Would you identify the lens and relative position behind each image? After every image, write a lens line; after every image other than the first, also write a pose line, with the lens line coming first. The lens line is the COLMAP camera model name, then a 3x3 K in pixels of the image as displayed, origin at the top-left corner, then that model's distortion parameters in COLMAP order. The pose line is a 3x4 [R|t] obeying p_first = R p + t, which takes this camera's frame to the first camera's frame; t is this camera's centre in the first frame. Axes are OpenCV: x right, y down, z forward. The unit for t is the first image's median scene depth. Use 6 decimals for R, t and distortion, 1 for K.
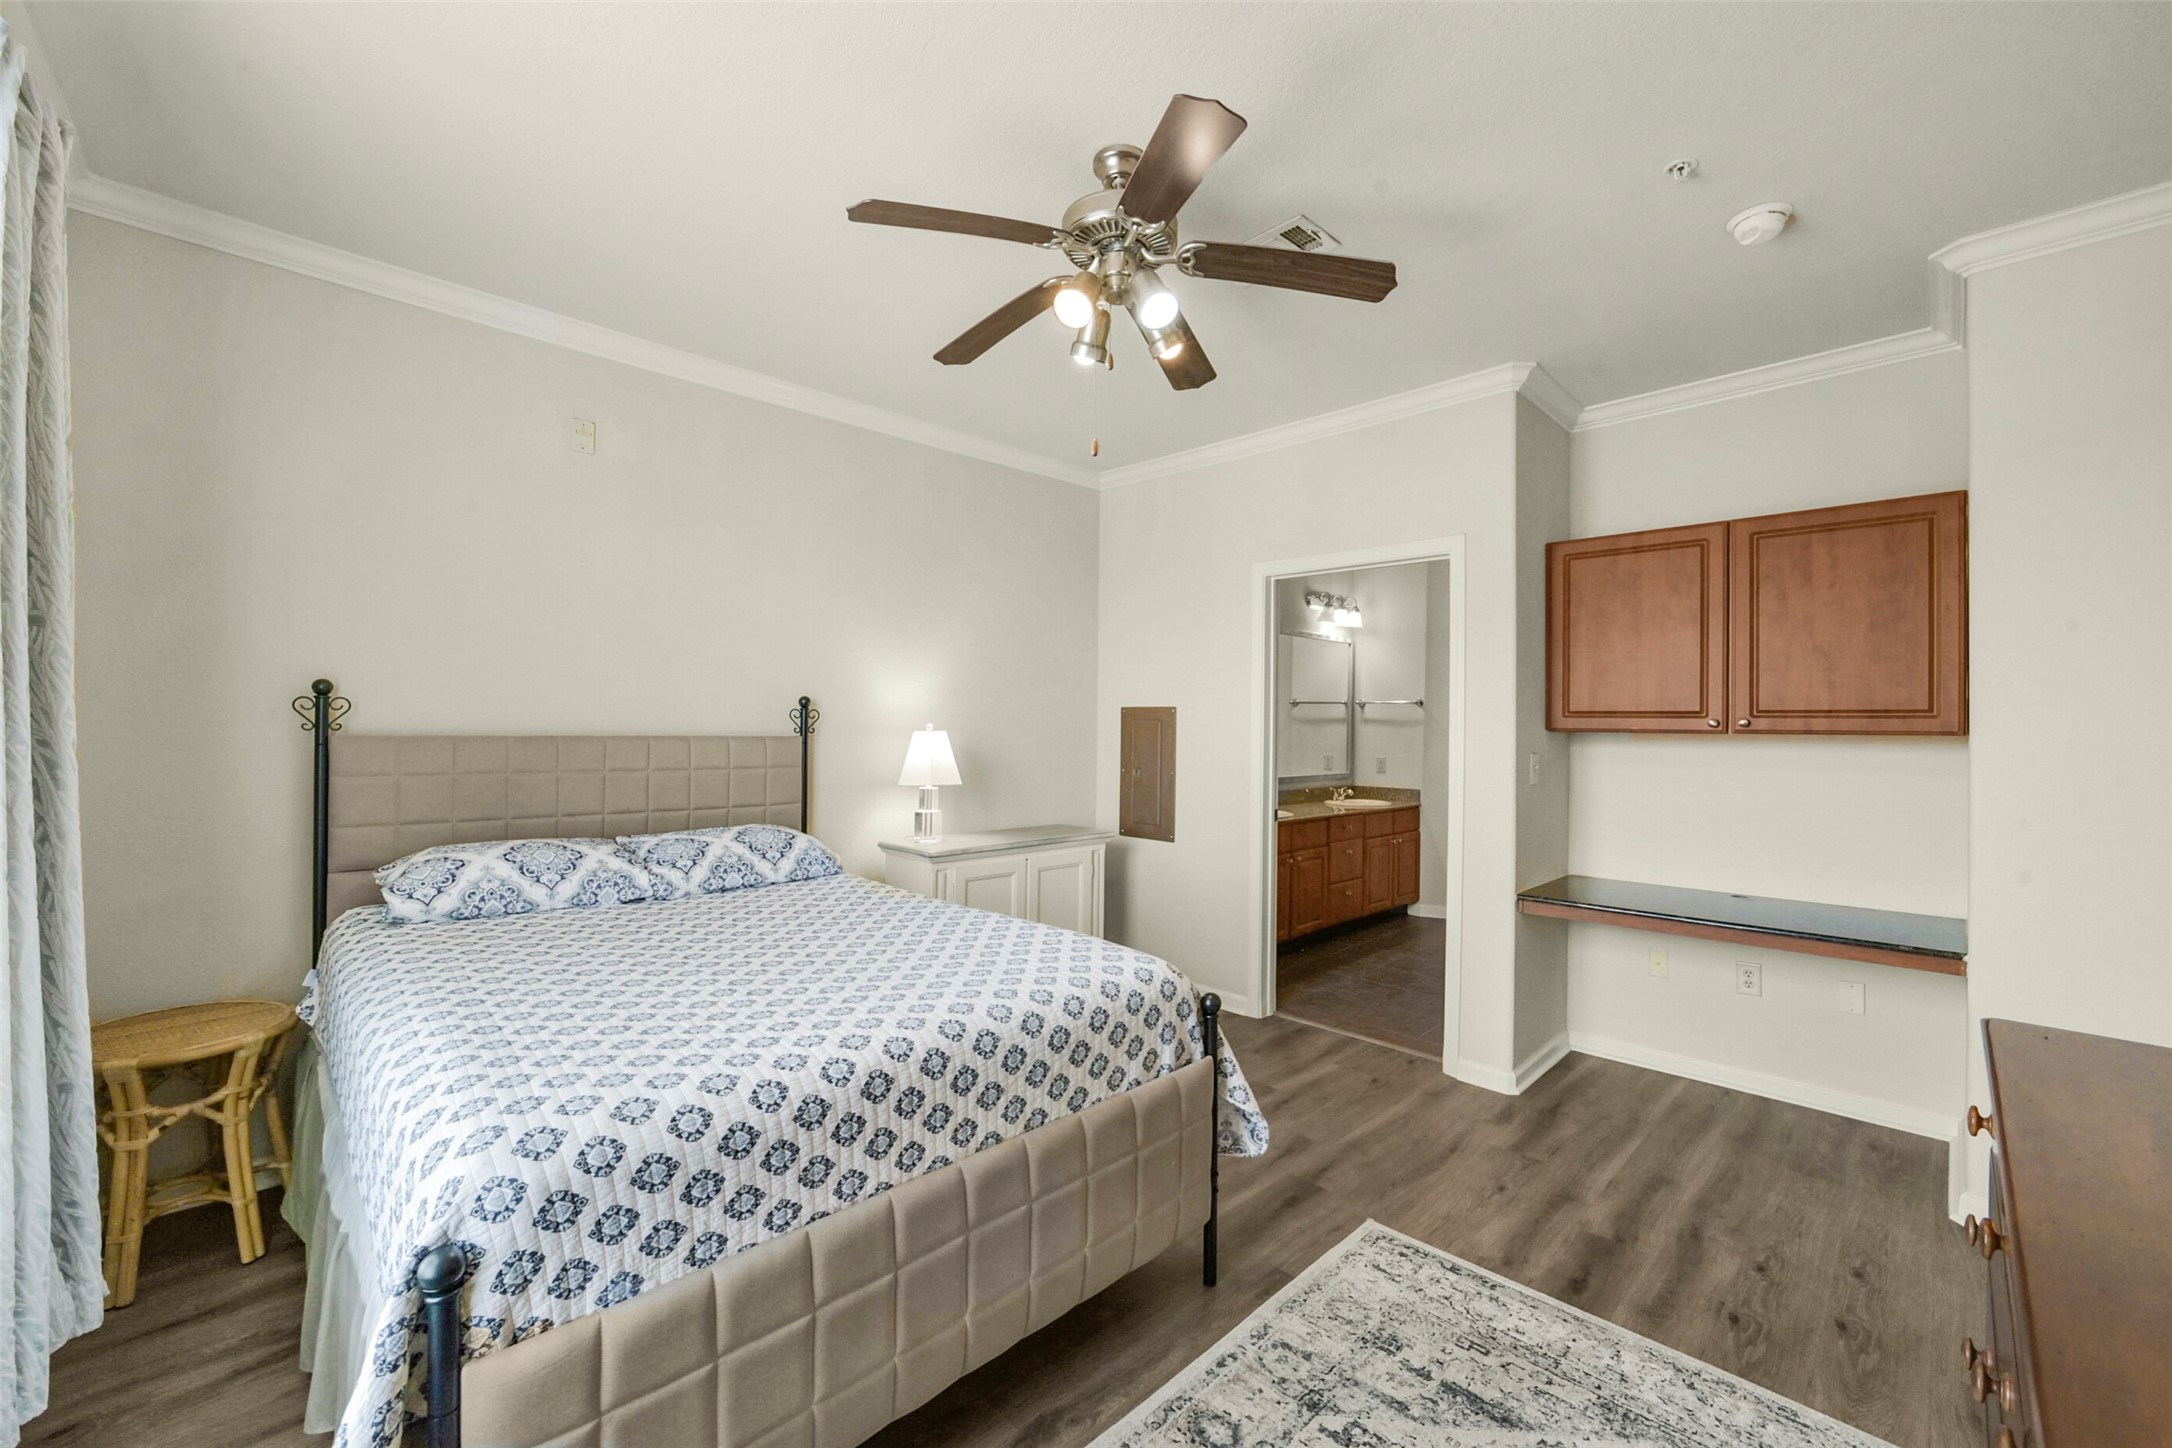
lens RADIAL K [[857.2, 0, 1077.1], [0, 857.2, 731.6], [0, 0, 1]] dist [-0.003516, -0.000139]
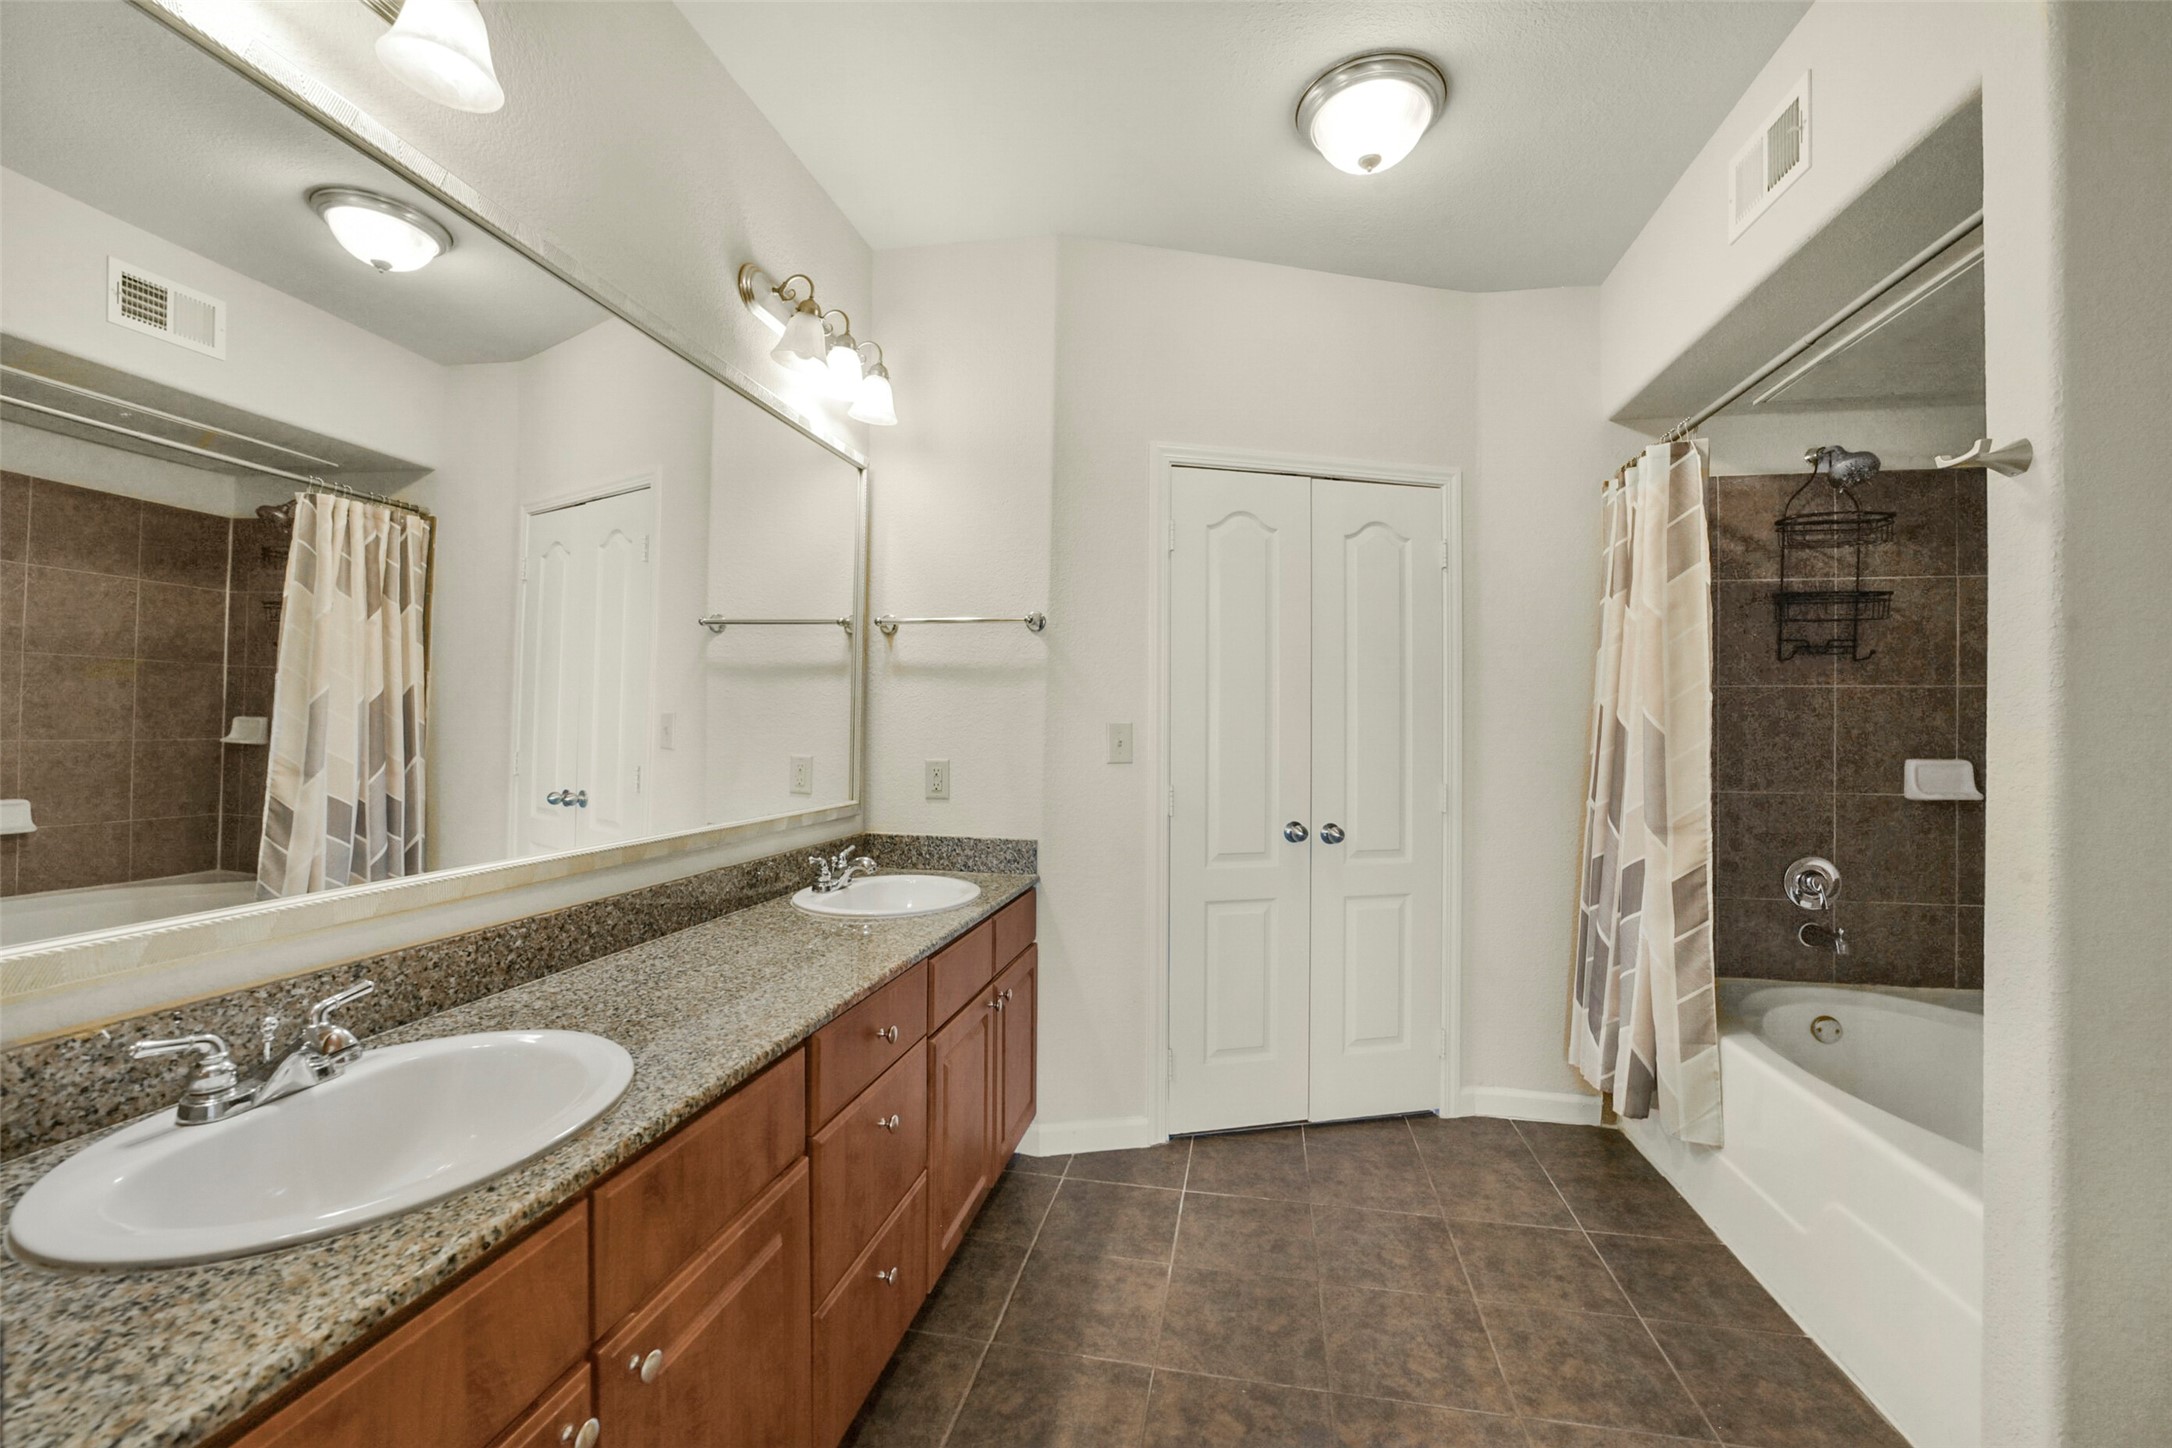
lens RADIAL K [[857.2, 0, 1080.4], [0, 857.2, 733.5], [0, 0, 1]] dist [-0.003516, -0.000139]
pose [[0.821718, 0.002961, 0.569886, 0.181136], [-0.005947, 0.999977, 0.003380, 0.015470], [-0.569863, -0.006167, 0.821717, 0.628560]]
